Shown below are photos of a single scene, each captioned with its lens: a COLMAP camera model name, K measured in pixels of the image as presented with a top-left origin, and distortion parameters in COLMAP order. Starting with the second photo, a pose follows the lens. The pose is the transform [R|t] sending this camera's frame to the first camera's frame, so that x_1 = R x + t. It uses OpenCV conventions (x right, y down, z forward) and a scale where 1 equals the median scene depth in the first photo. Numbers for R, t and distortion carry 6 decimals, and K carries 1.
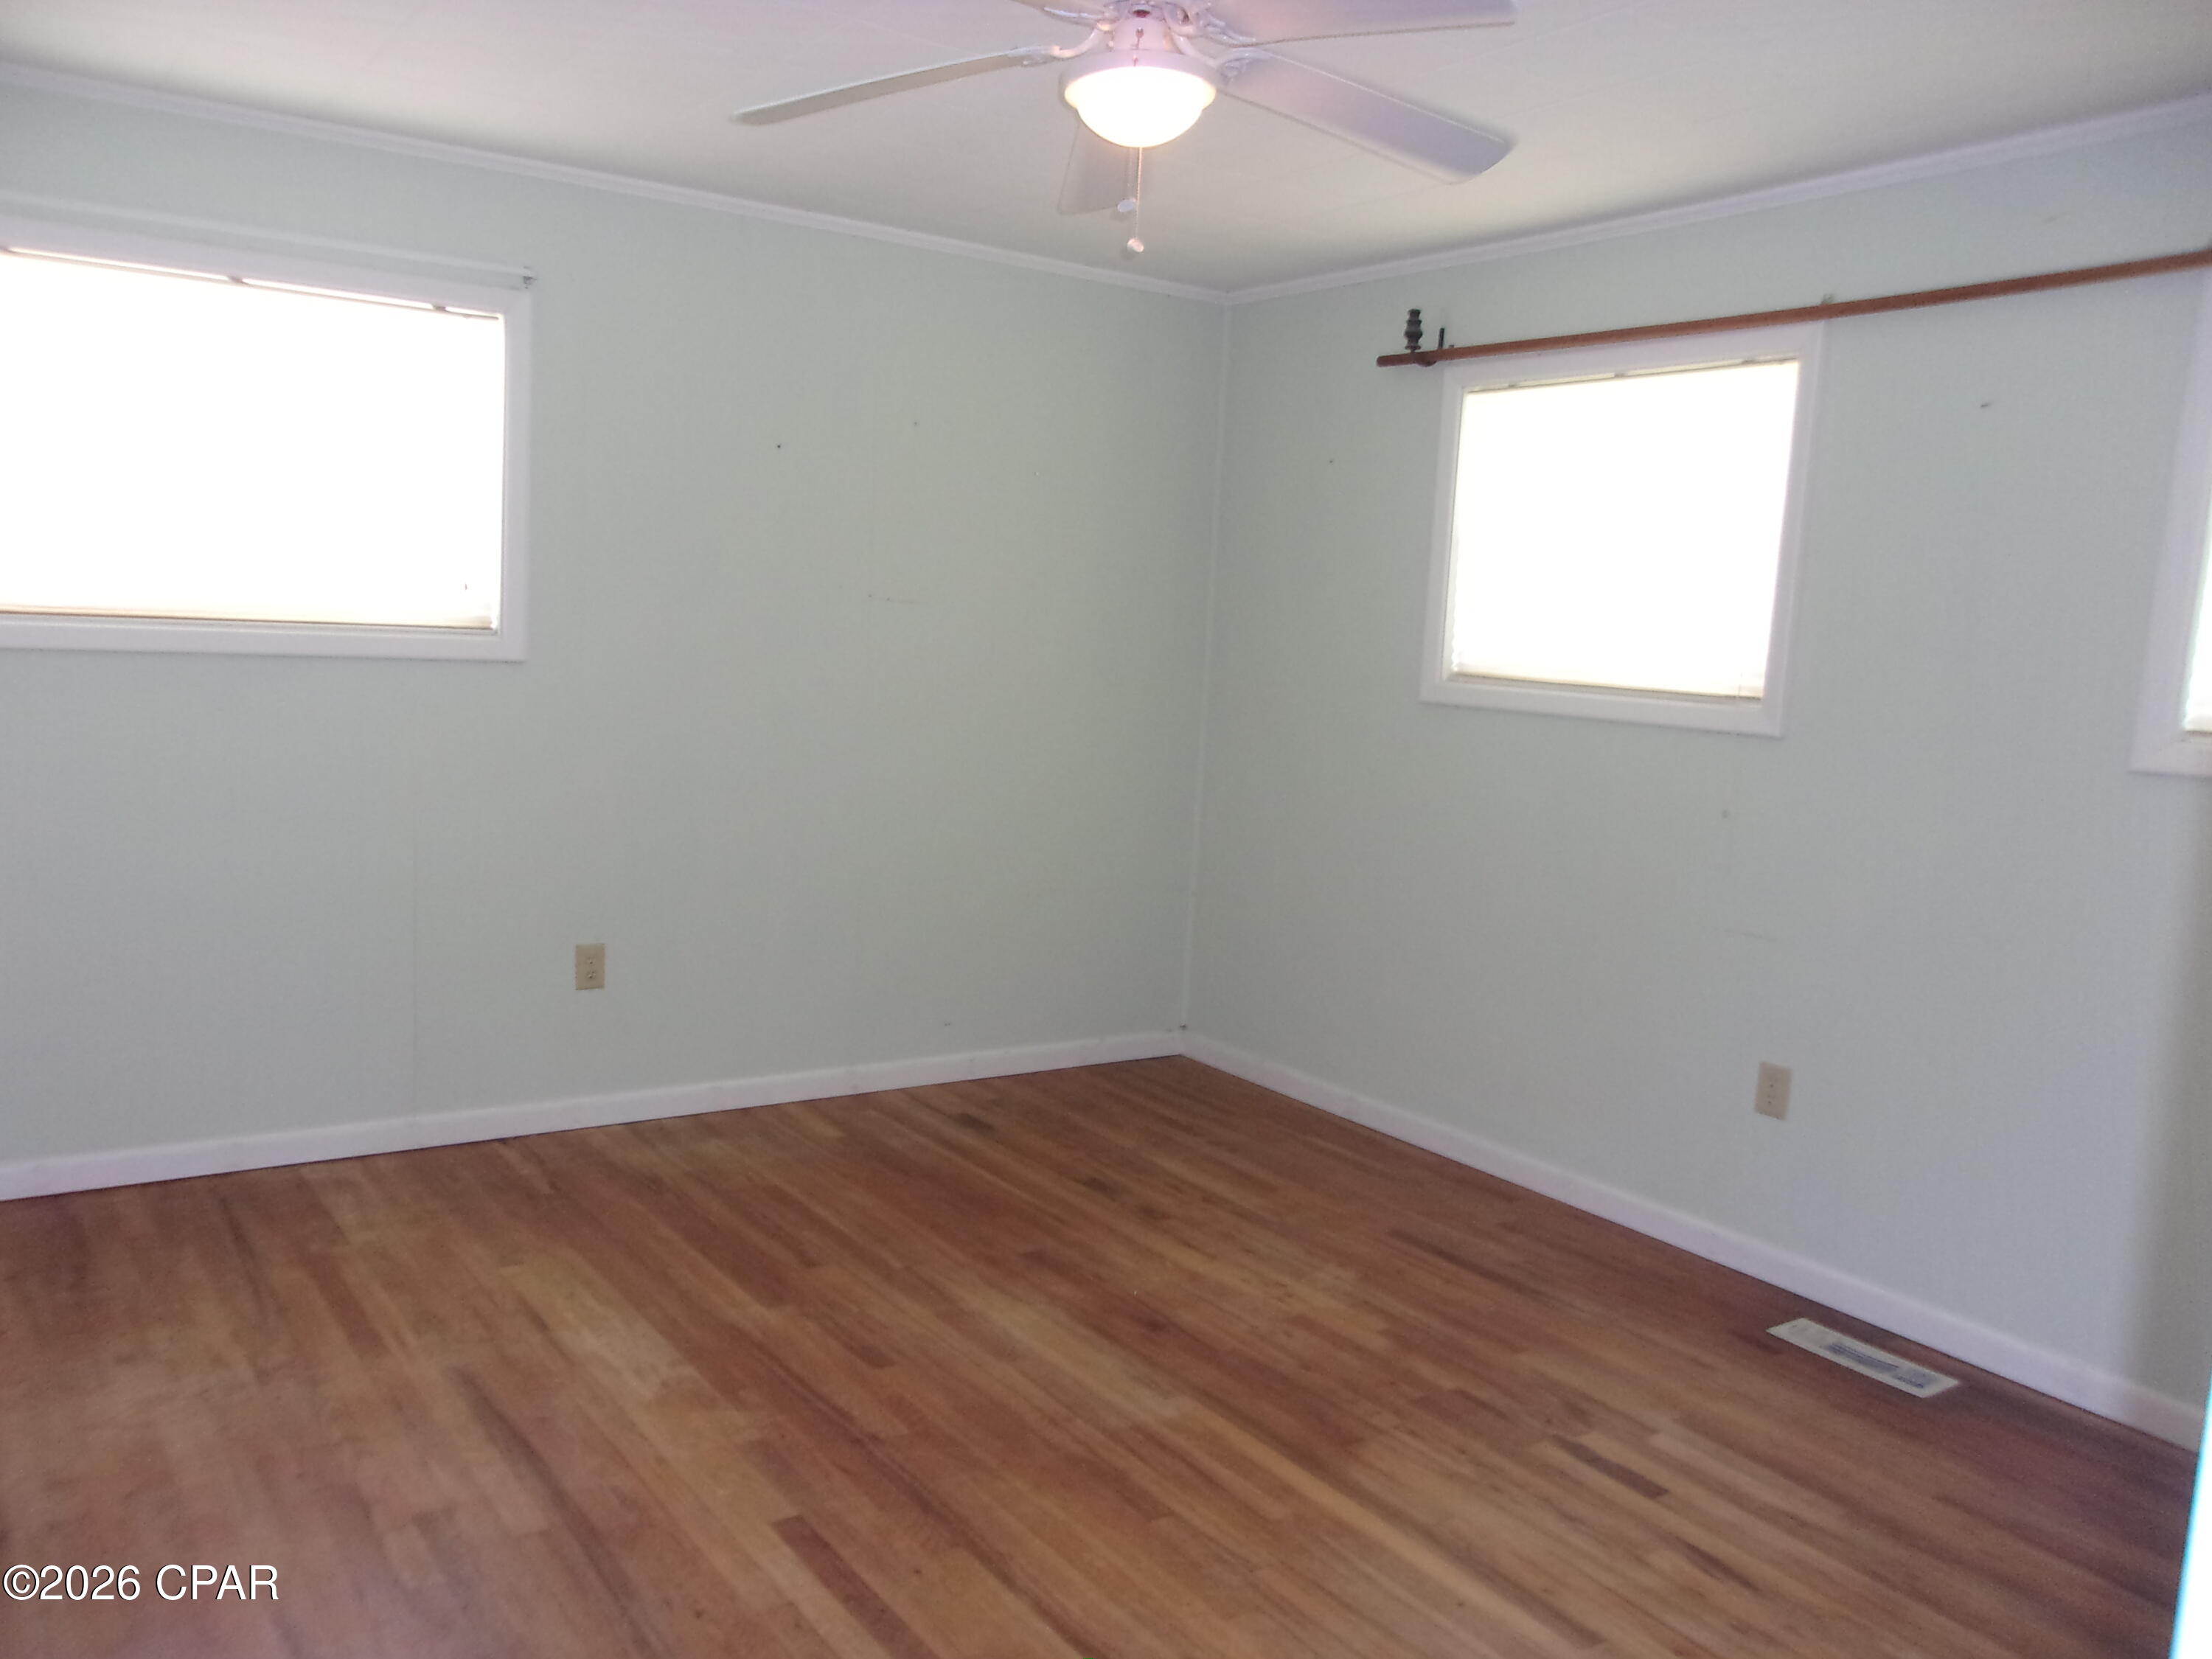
lens RADIAL K [[1735.0, 0, 1111.2], [0, 1735.0, 830.2], [0, 0, 1]] dist [-0.012116, 0.012901]
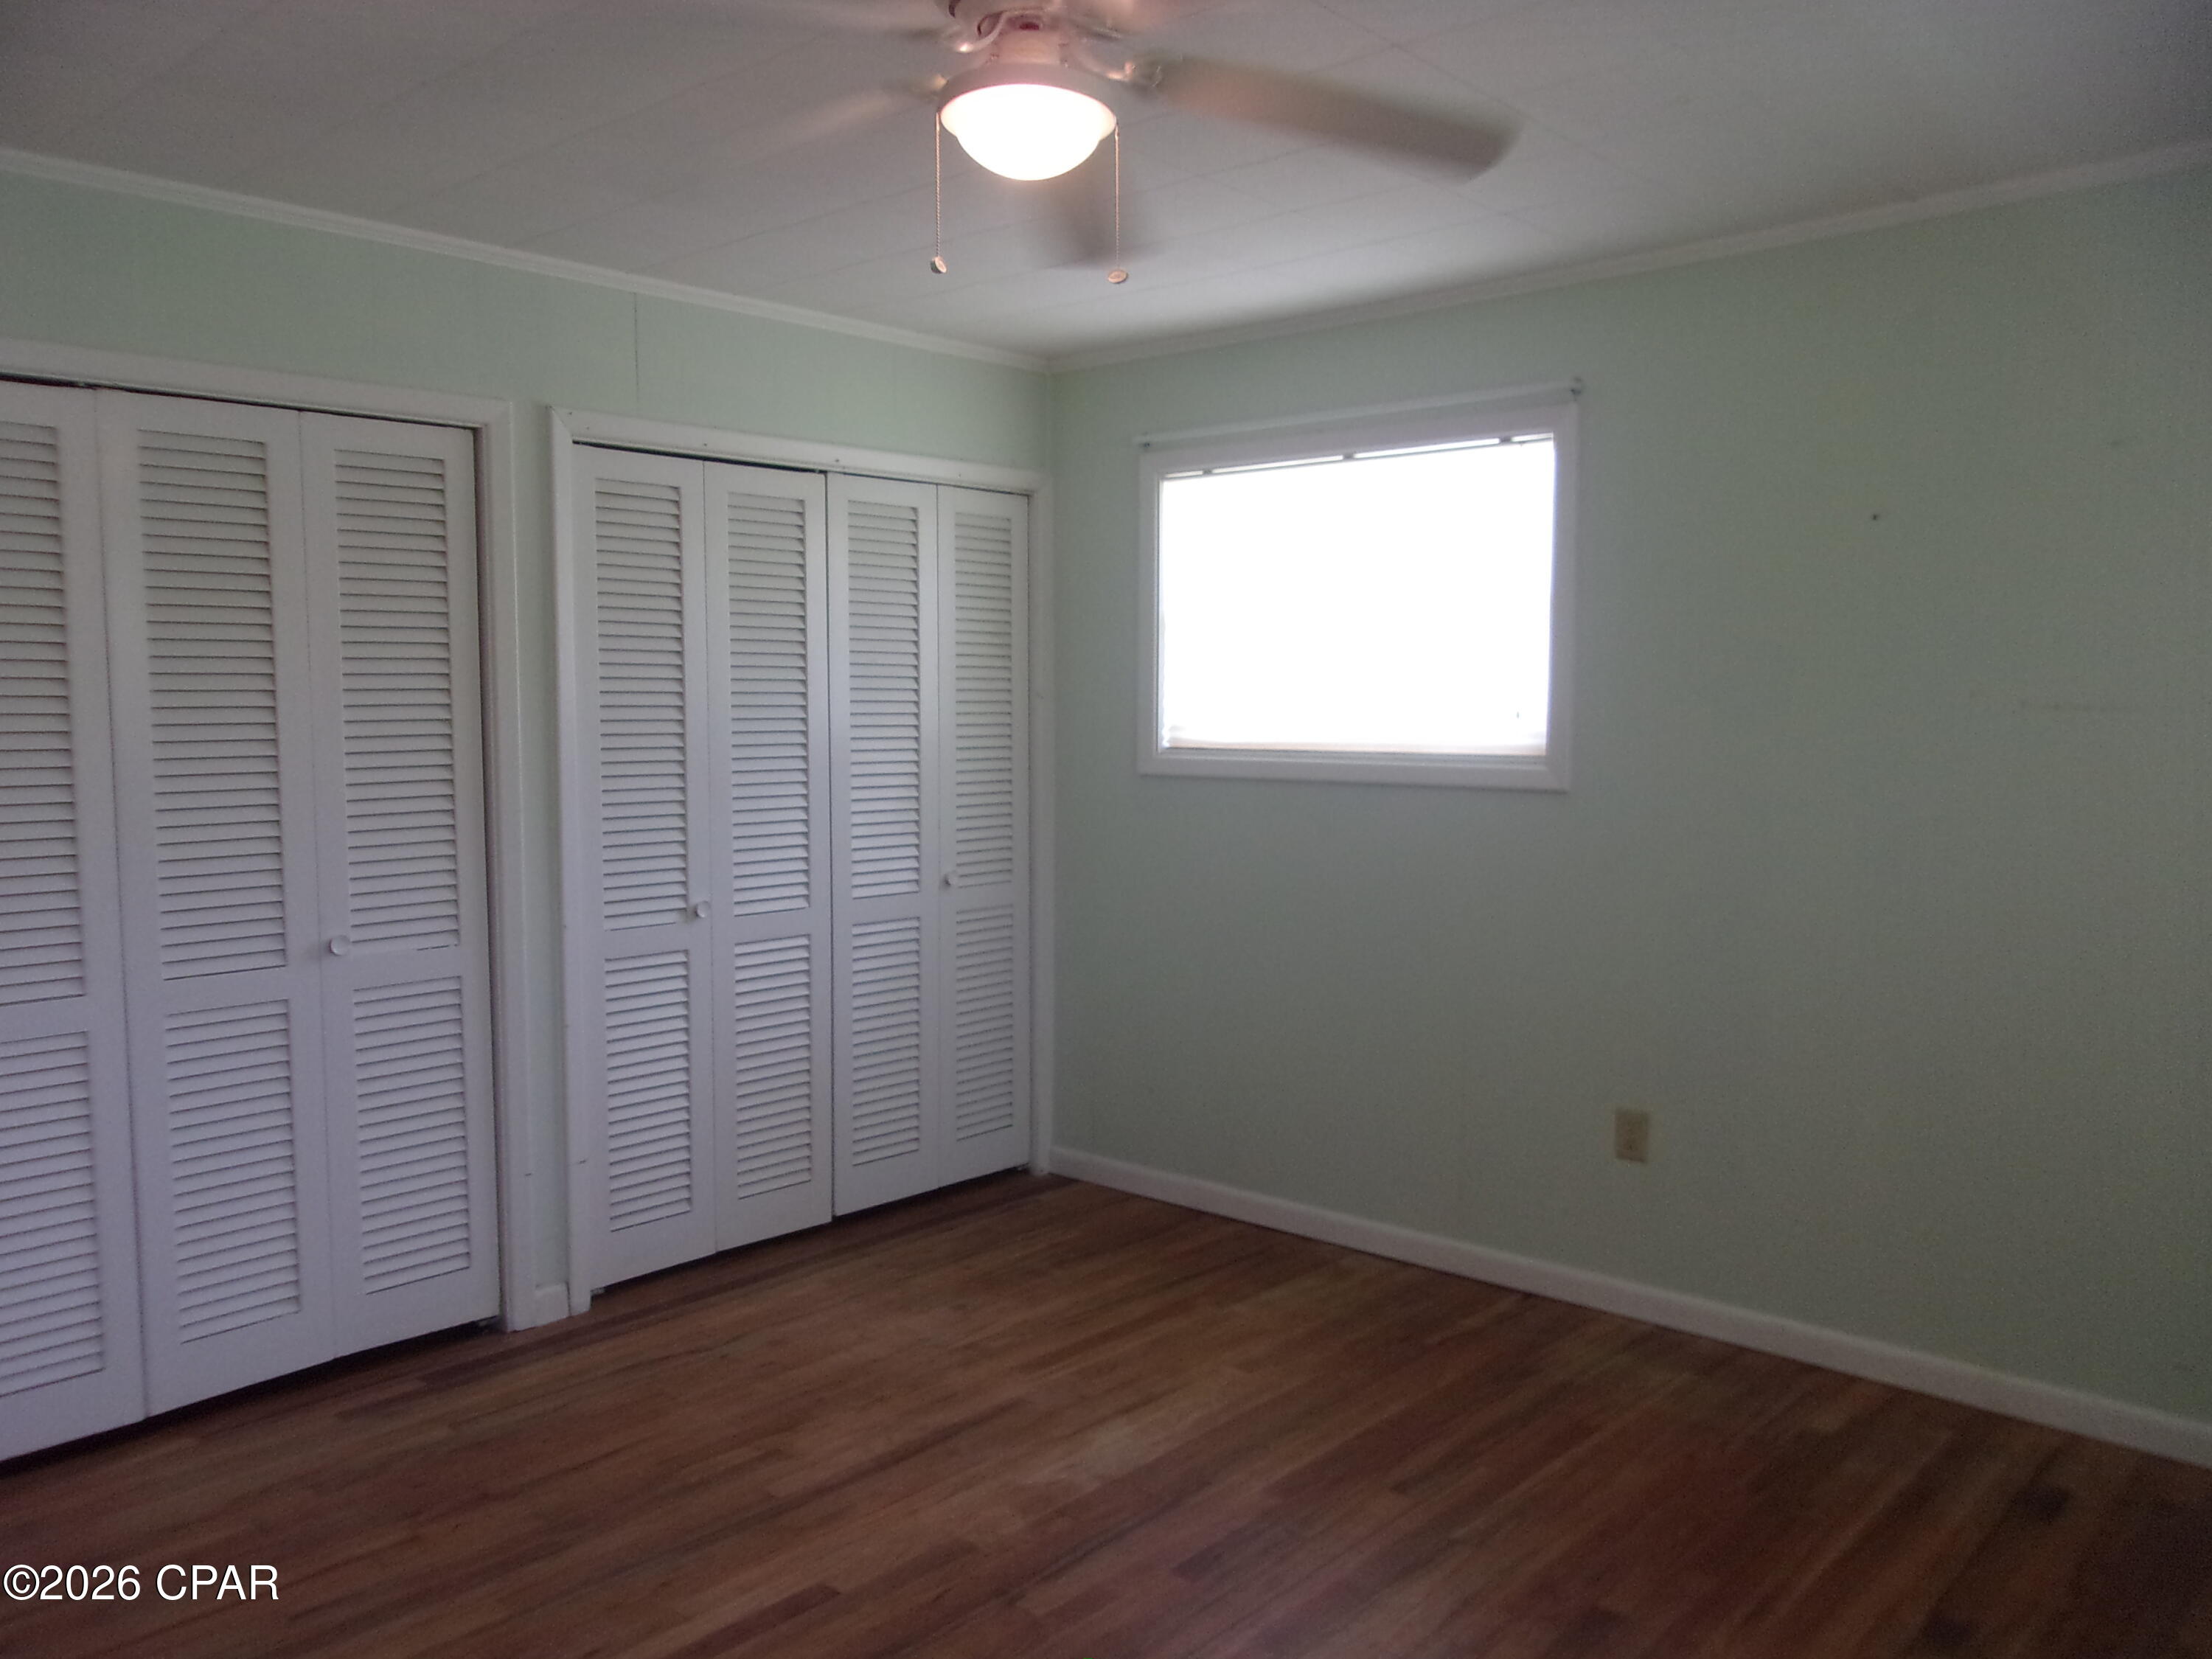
lens RADIAL K [[1807.4, 0, 1052.0], [0, 1807.4, 838.7], [0, 0, 1]] dist [-0.003069, 0.085038]
pose [[0.216841, 0.032685, -0.975660, 0.623971], [-0.106691, 0.994246, 0.009596, -0.057778], [0.970359, 0.102014, 0.219080, 0.574634]]
